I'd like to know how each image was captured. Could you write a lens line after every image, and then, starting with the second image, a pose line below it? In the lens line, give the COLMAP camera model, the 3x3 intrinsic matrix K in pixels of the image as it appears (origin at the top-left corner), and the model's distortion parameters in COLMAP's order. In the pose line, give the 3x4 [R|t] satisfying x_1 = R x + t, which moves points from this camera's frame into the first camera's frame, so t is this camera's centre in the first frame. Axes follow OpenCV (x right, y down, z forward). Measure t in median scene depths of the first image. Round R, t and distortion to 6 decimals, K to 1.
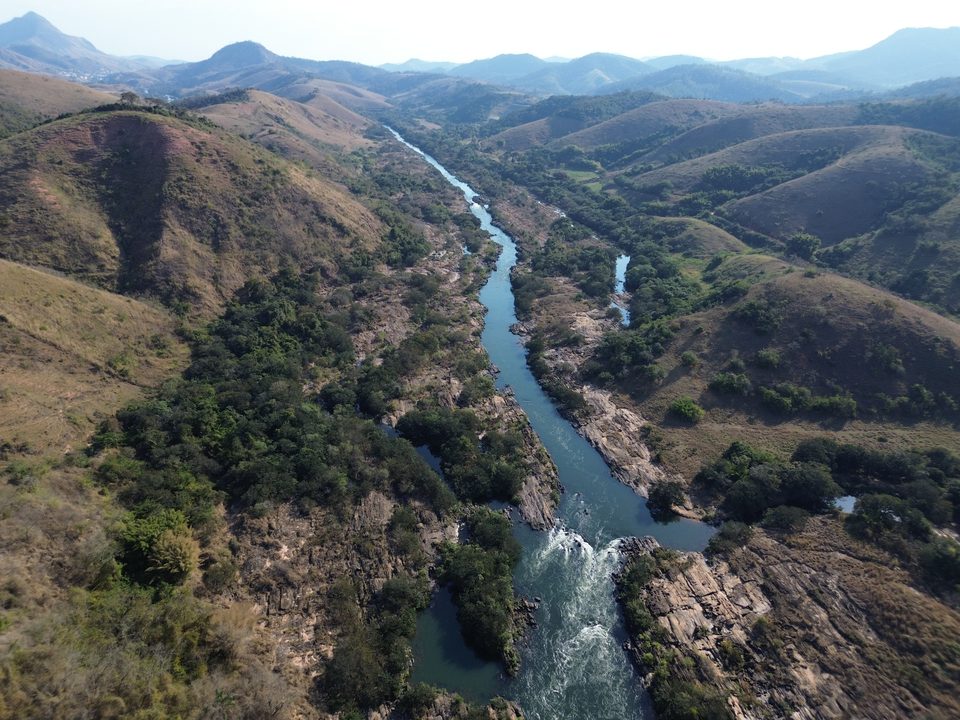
lens RADIAL K [[712.3, 0, 480.0], [0, 712.3, 360.0], [0, 0, 1]] dist [0.076094, -0.059932]
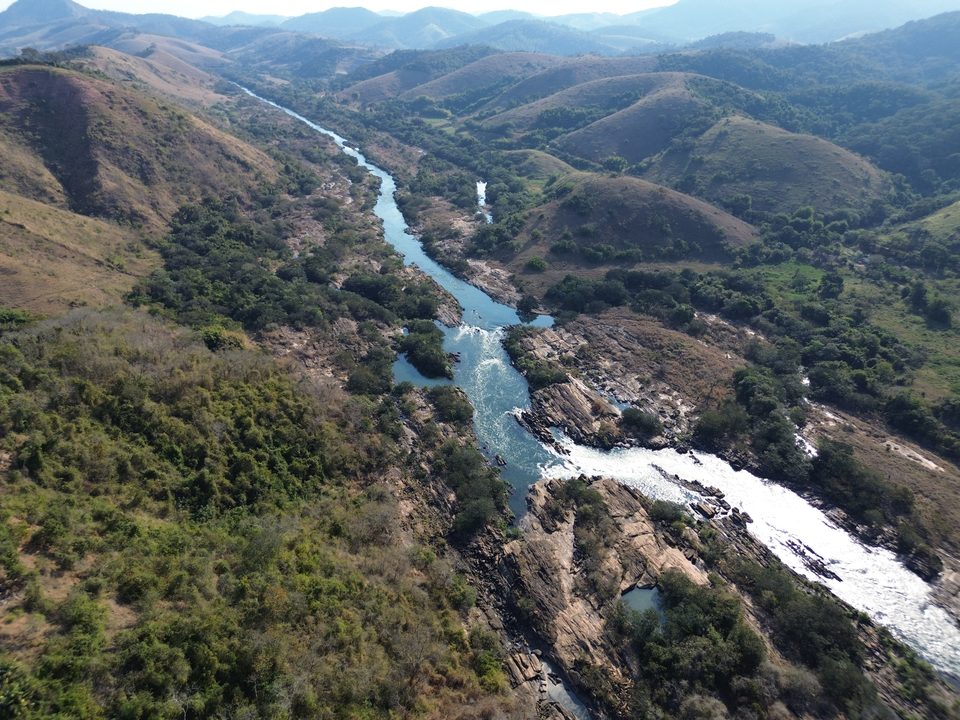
lens RADIAL K [[712.3, 0, 480.0], [0, 712.3, 360.0], [0, 0, 1]] dist [0.076094, -0.059932]
pose [[0.977328, -0.093402, 0.190017, -0.074343], [0.083292, 0.994685, 0.060531, 0.098291], [-0.194661, -0.043332, 0.979913, -0.254019]]
